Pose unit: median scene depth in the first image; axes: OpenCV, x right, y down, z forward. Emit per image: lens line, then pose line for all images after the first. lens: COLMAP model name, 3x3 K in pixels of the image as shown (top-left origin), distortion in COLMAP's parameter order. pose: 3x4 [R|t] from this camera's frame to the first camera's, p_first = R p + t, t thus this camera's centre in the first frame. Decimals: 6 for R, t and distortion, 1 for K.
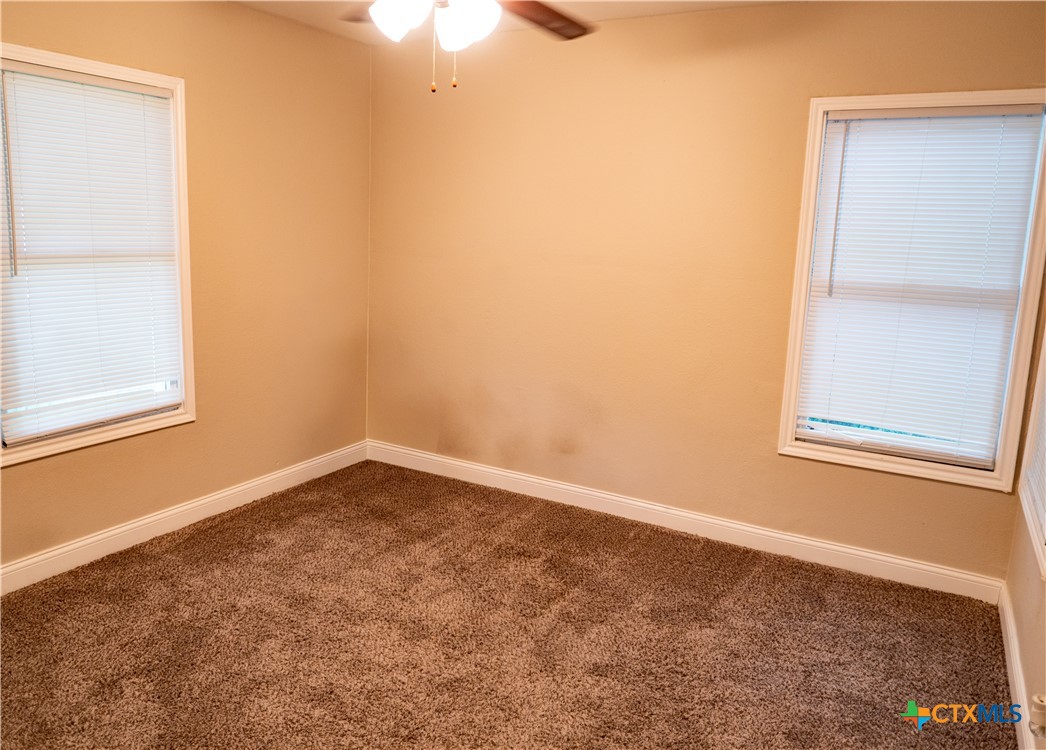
lens RADIAL K [[744.1, 0, 521.5], [0, 744.1, 337.3], [0, 0, 1]] dist [-0.005852, -0.003092]
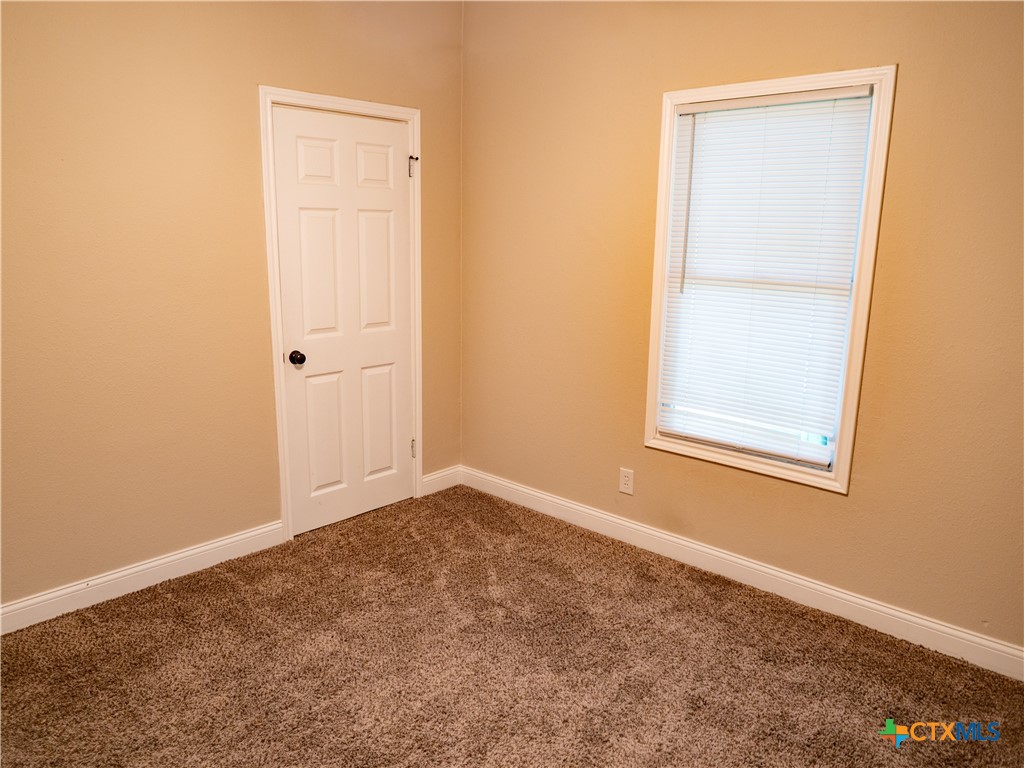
lens RADIAL K [[741.2, 0, 507.7], [0, 741.2, 382.0], [0, 0, 1]] dist [-0.009736, -0.004509]
pose [[-0.221047, 0.160430, -0.961977, 0.449698], [-0.175309, 0.963774, 0.201013, -0.116824], [0.959377, 0.213077, -0.184915, 0.860072]]
